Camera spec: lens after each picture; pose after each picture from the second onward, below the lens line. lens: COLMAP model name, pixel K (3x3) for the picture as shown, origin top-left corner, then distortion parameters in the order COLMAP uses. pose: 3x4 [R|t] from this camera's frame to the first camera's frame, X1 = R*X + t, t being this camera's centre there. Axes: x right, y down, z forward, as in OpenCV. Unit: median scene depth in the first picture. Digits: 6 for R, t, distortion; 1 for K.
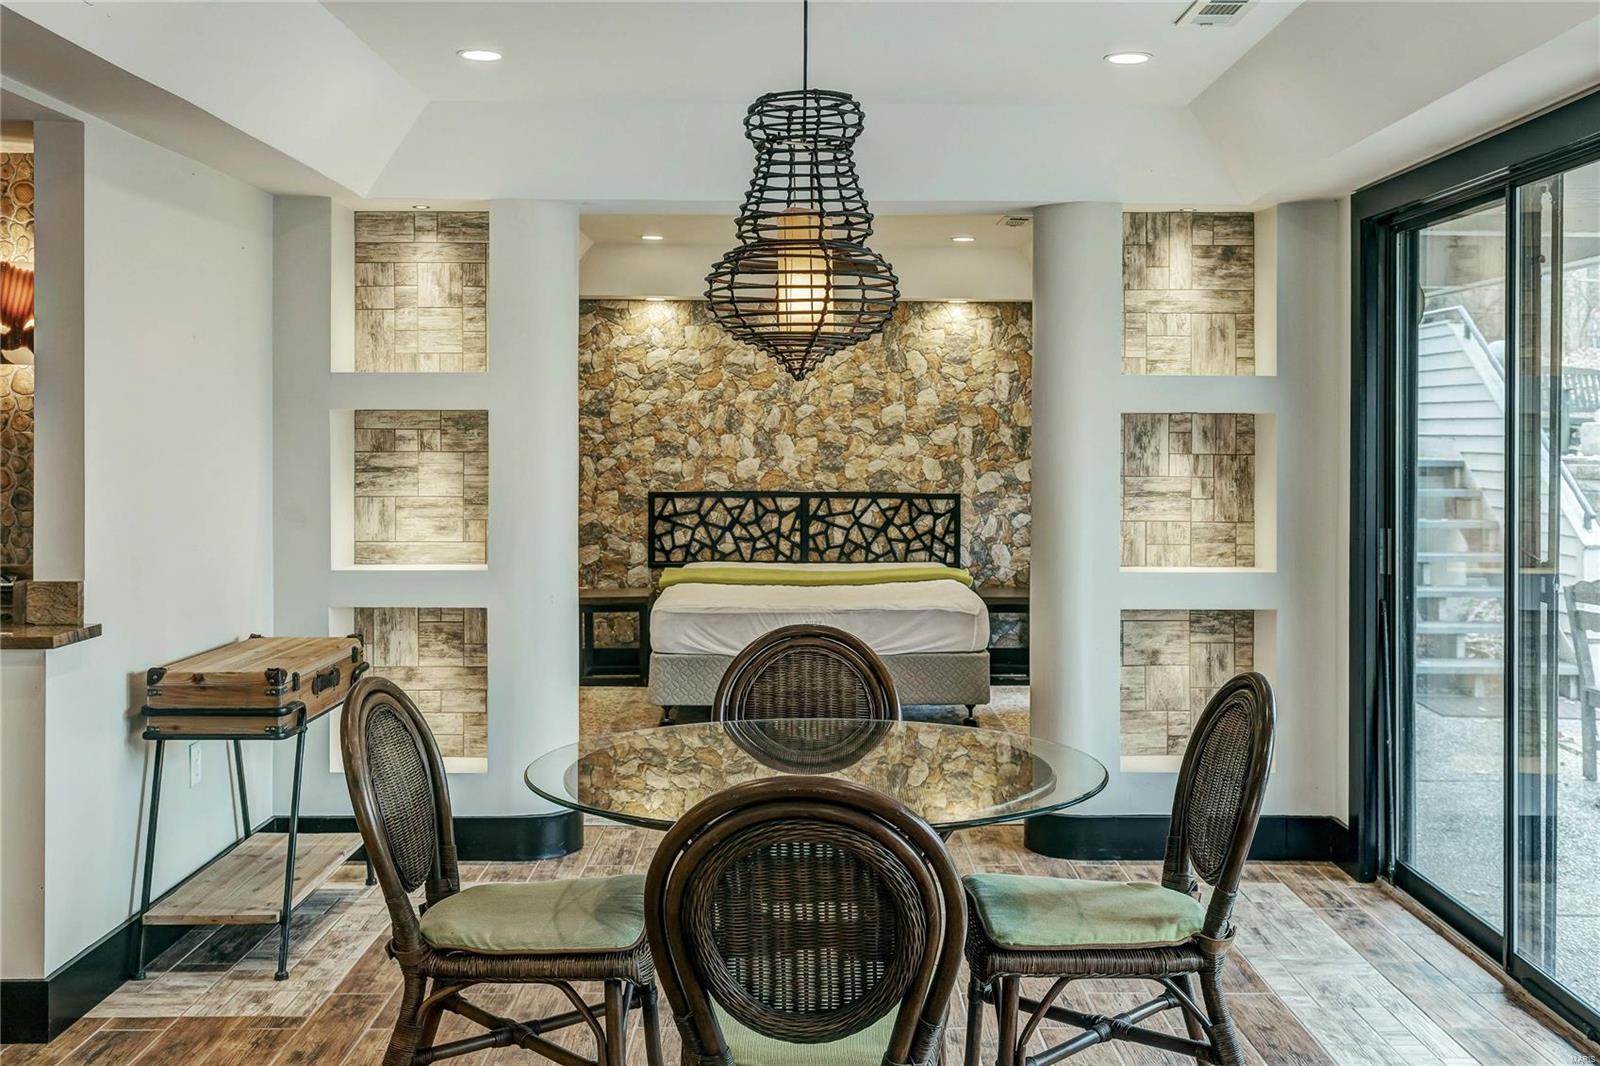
lens RADIAL K [[1578.5, 0, 796.1], [0, 1578.5, 435.1], [0, 0, 1]] dist [0.008102, 0.000000]
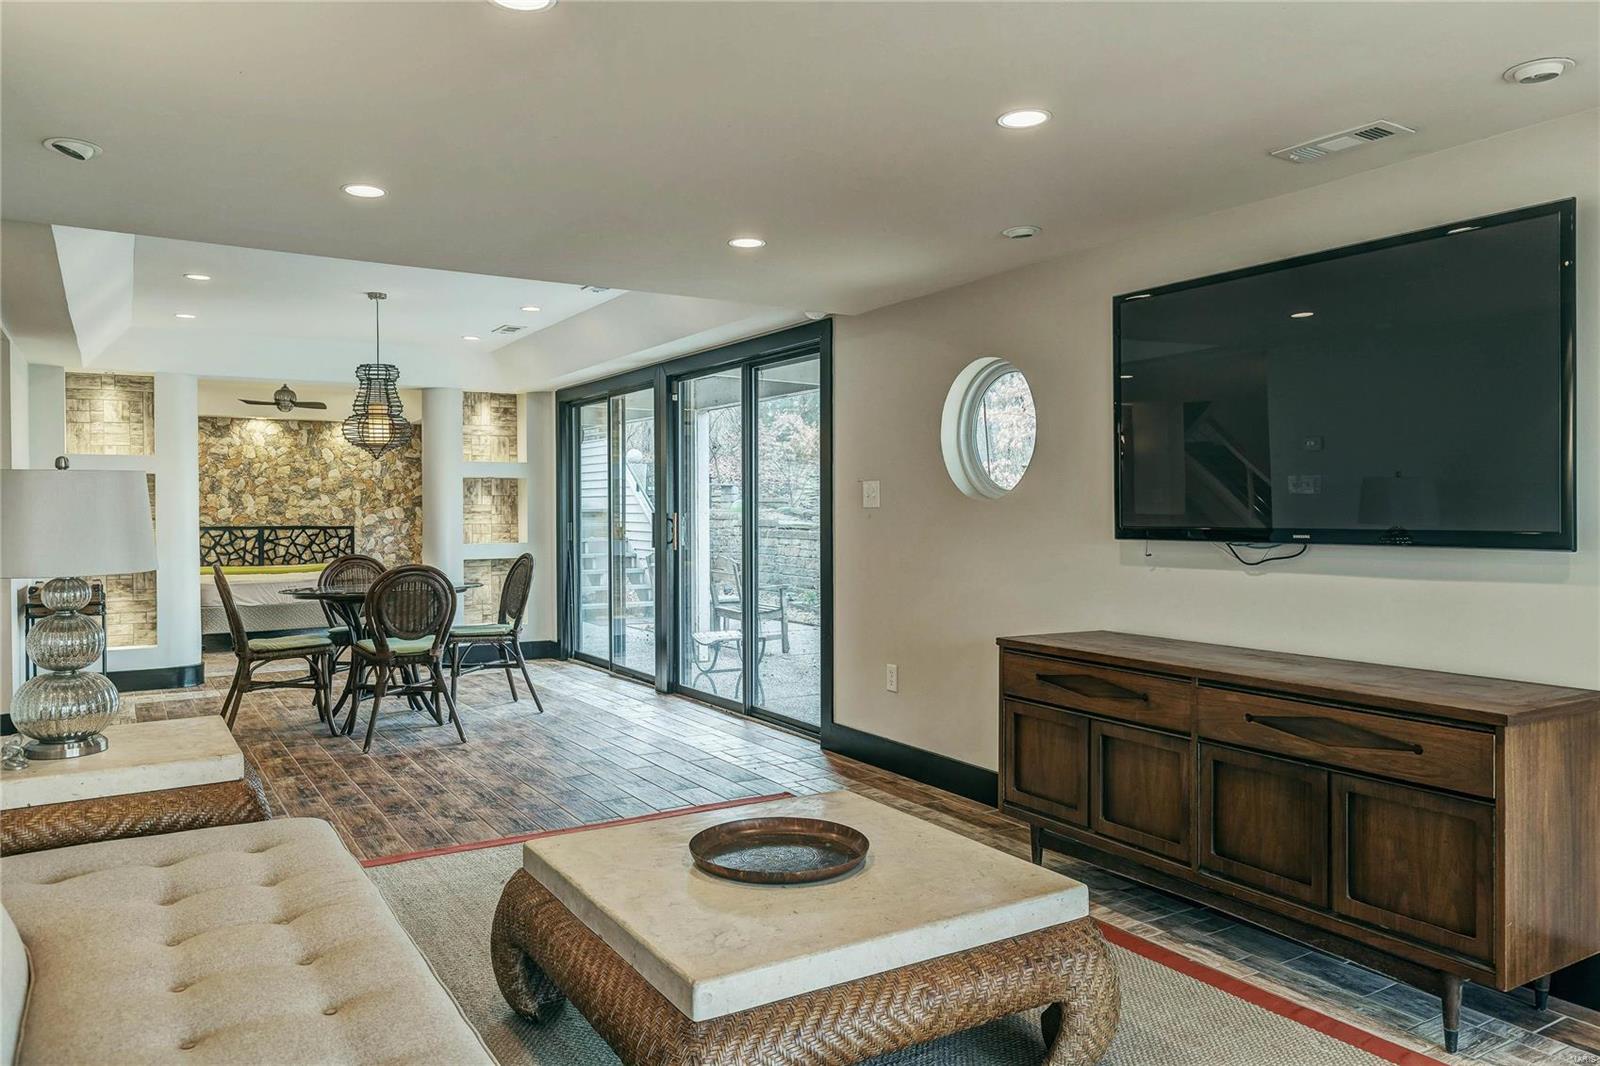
lens RADIAL K [[1121.2, 0, 807.9], [0, 1121.2, 521.0], [0, 0, 1]] dist [-0.001051, 0.009443]
pose [[0.849430, -0.013058, 0.527540, -0.137646], [0.008474, 0.999902, 0.011106, 0.021127], [-0.527633, -0.004964, 0.849458, -0.398654]]
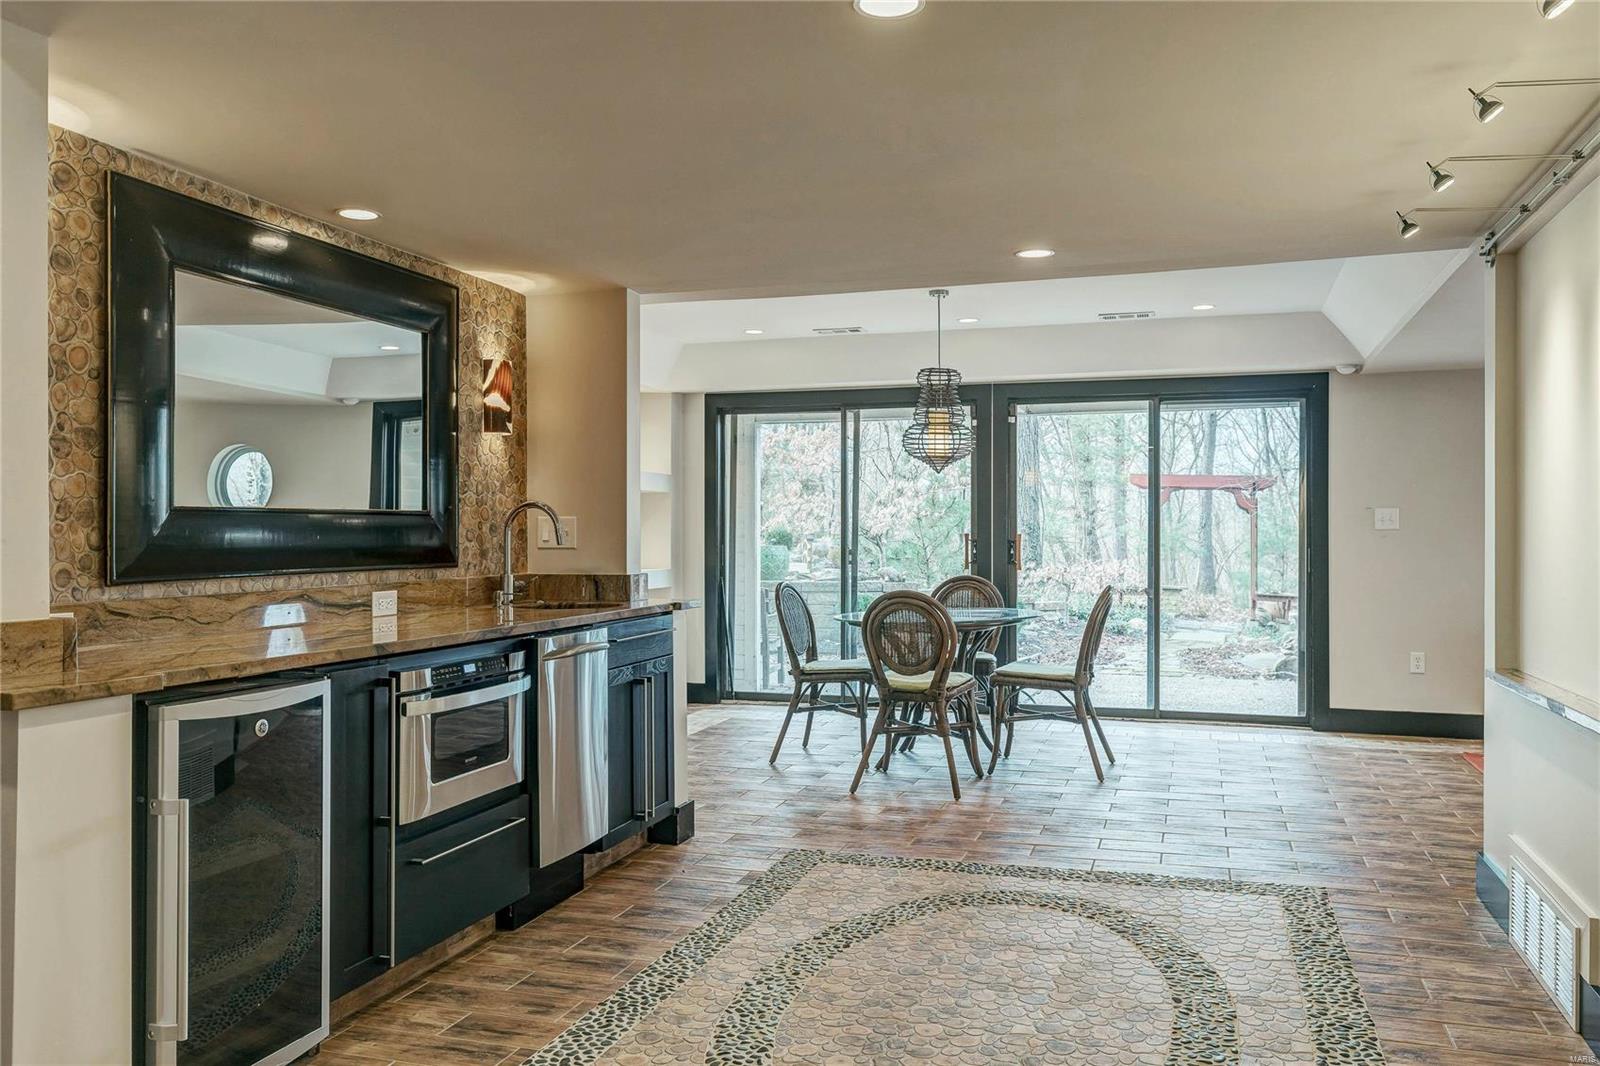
lens RADIAL K [[1223.7, 0, 792.9], [0, 1223.7, 533.1], [0, 0, 1]] dist [0.000619, -0.007832]
pose [[0.298145, -0.009125, 0.954477, -0.672550], [0.004033, 0.999957, 0.008300, 0.015103], [-0.954512, 0.001375, 0.298169, 0.207138]]
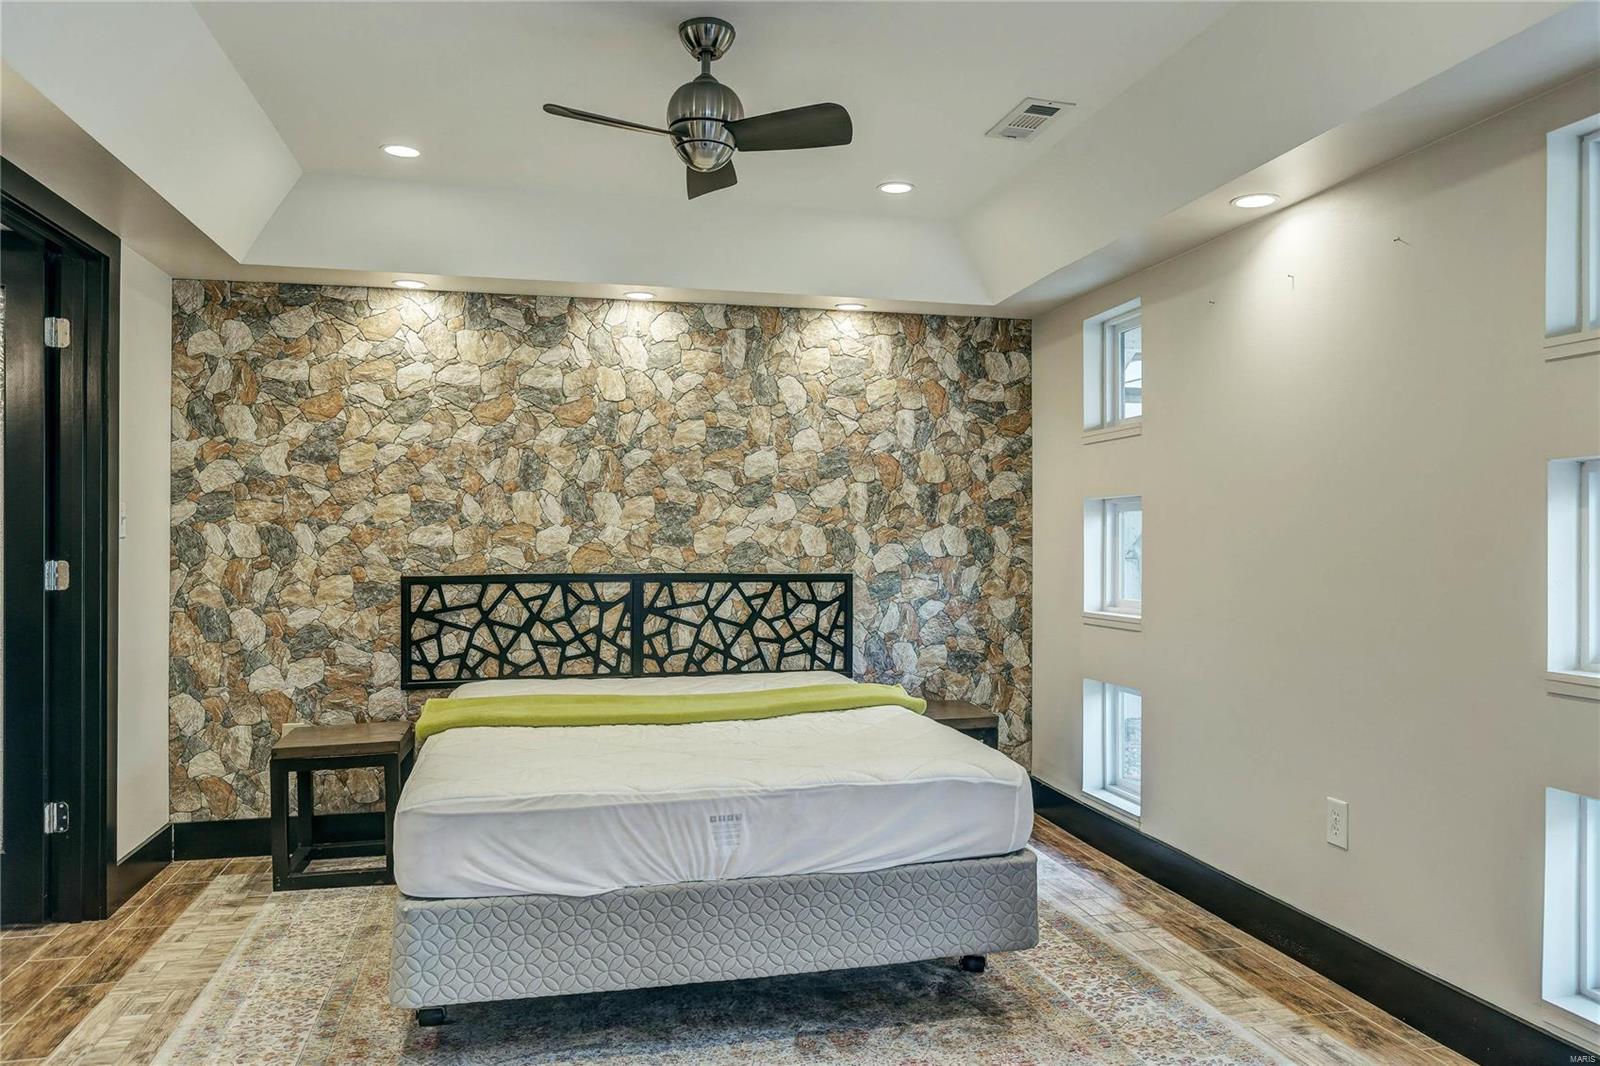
lens RADIAL K [[1157.0, 0, 805.6], [0, 1157.0, 542.0], [0, 0, 1]] dist [0.000282, 0.005754]
pose [[0.974252, -0.004758, 0.225412, -0.037099], [0.004963, 0.999988, -0.000346, 0.022369], [-0.225407, 0.001456, 0.974264, 0.484850]]
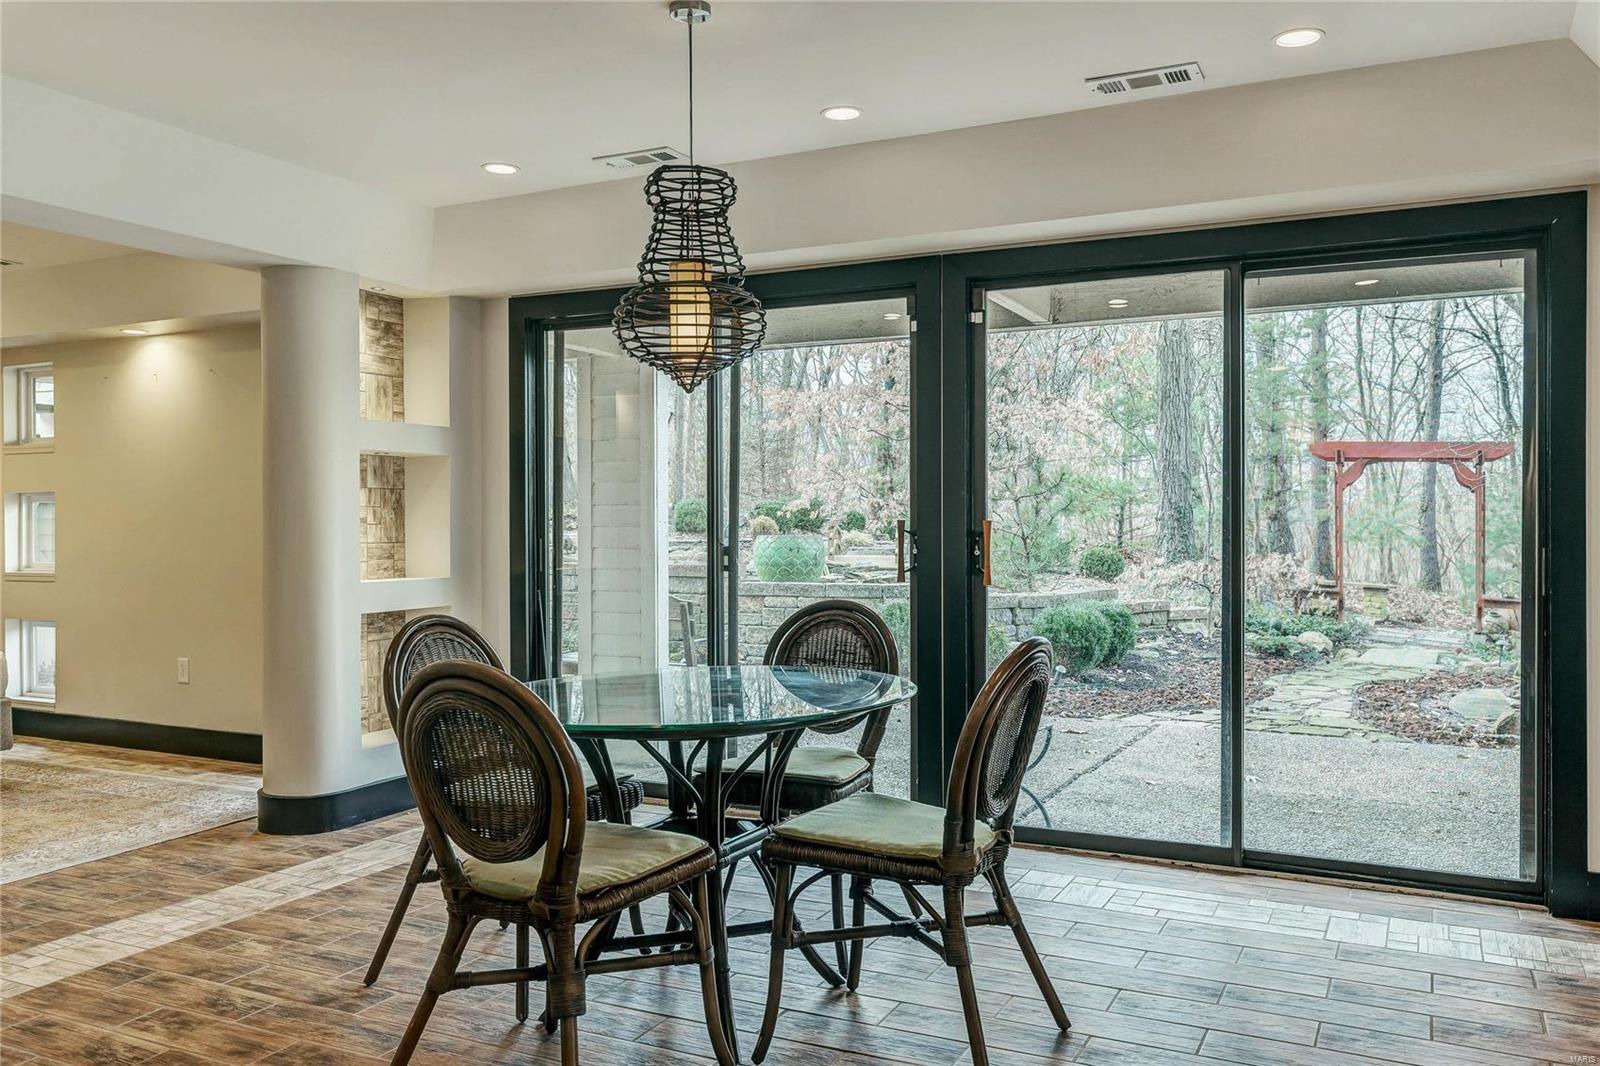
lens RADIAL K [[1223.7, 0, 808.1], [0, 1223.7, 527.5], [0, 0, 1]] dist [0.000619, -0.007832]
pose [[0.442208, -0.016309, 0.896764, -0.268213], [0.008079, 0.999867, 0.014200, 0.018970], [-0.896876, 0.000965, 0.442280, 0.161955]]
